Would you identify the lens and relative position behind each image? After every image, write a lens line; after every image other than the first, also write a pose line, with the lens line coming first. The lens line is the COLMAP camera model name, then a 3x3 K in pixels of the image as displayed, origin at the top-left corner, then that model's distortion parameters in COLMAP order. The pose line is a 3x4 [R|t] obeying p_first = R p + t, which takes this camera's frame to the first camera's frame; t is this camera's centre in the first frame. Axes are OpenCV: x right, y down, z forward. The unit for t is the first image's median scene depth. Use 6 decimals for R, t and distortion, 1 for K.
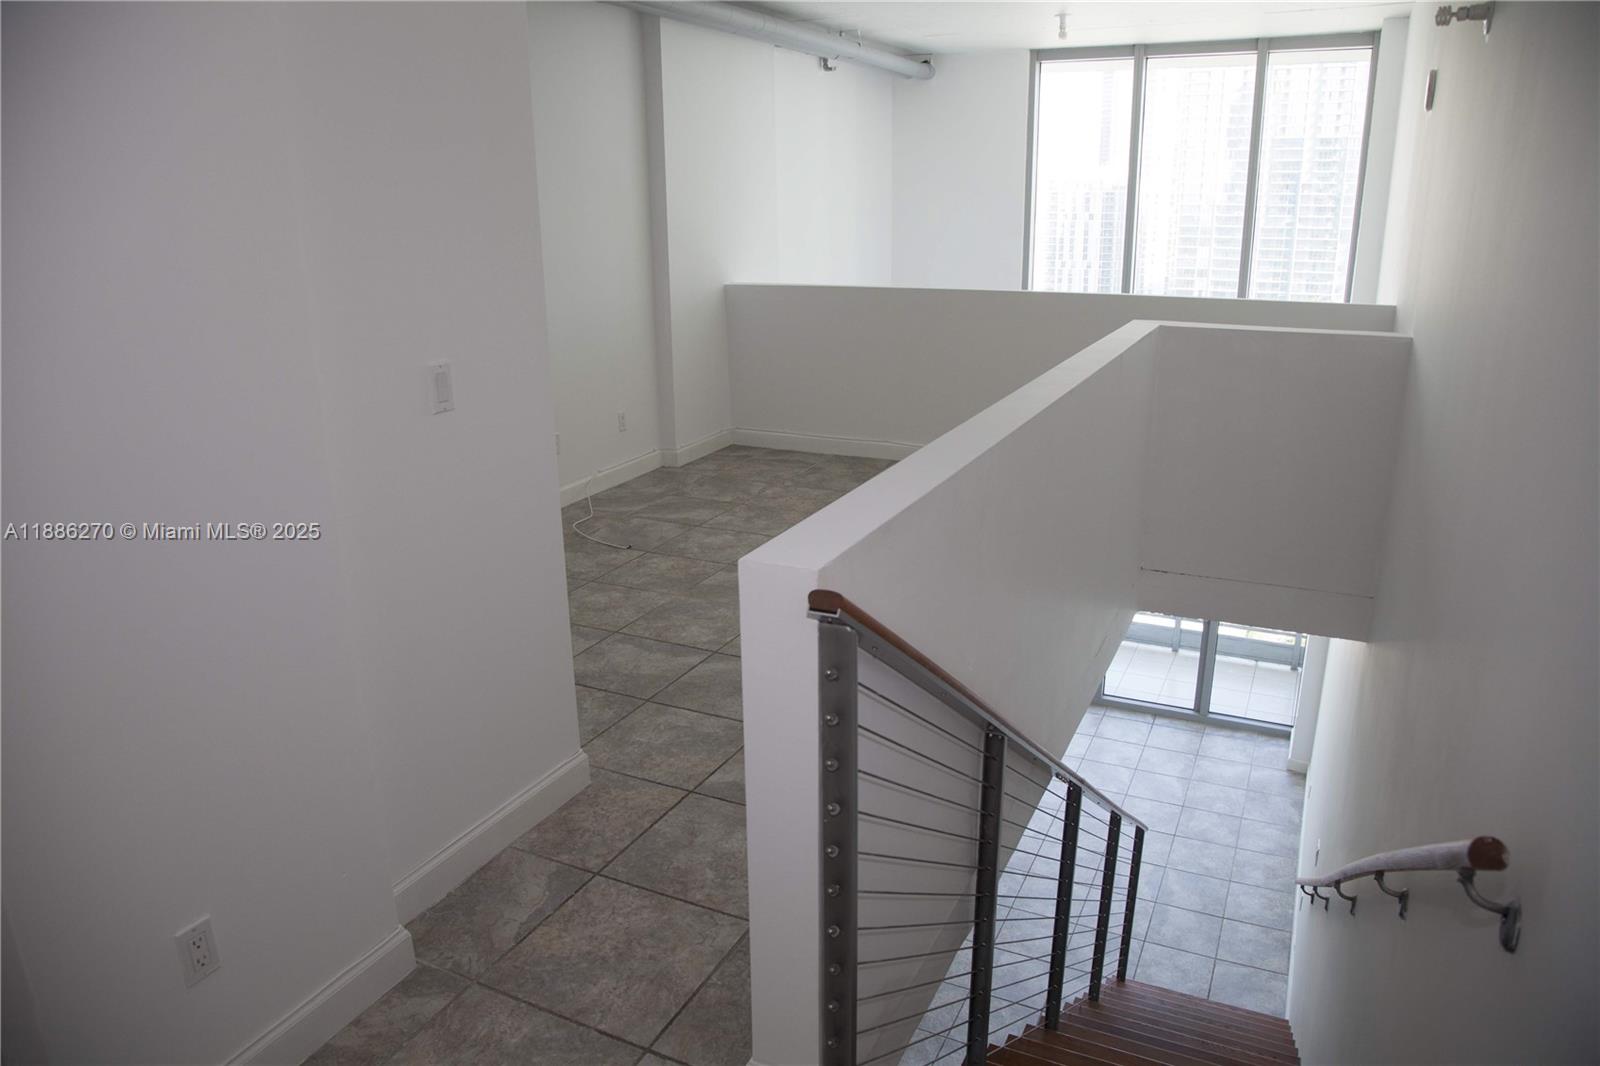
lens RADIAL K [[1104.8, 0, 793.1], [0, 1104.8, 529.0], [0, 0, 1]] dist [-0.122771, 0.068338]
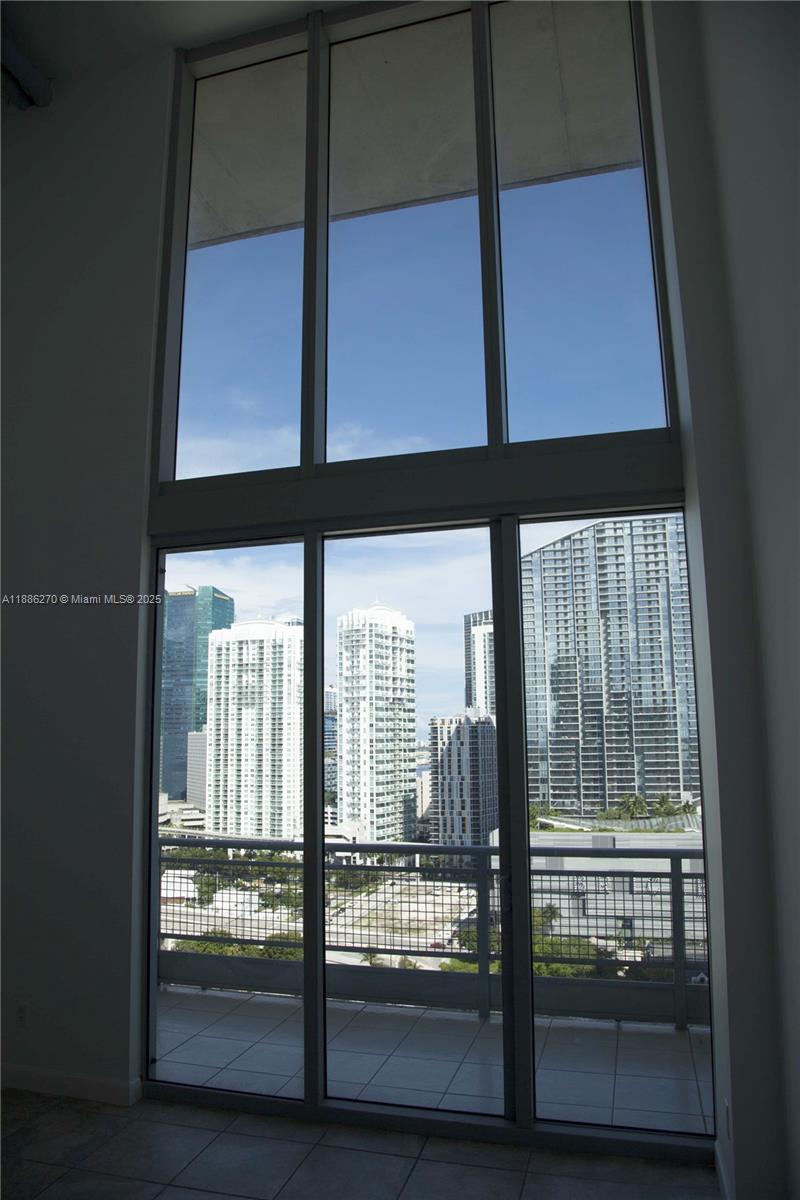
lens RADIAL K [[822.1, 0, 394.3], [0, 822.1, 603.8], [0, 0, 1]] dist [-0.122982, 0.063407]
pose [[0.984817, 0.028753, 0.171200, 0.229881], [0.049498, 0.898739, -0.435682, 0.101008], [-0.166391, 0.437541, 0.883670, 0.542287]]
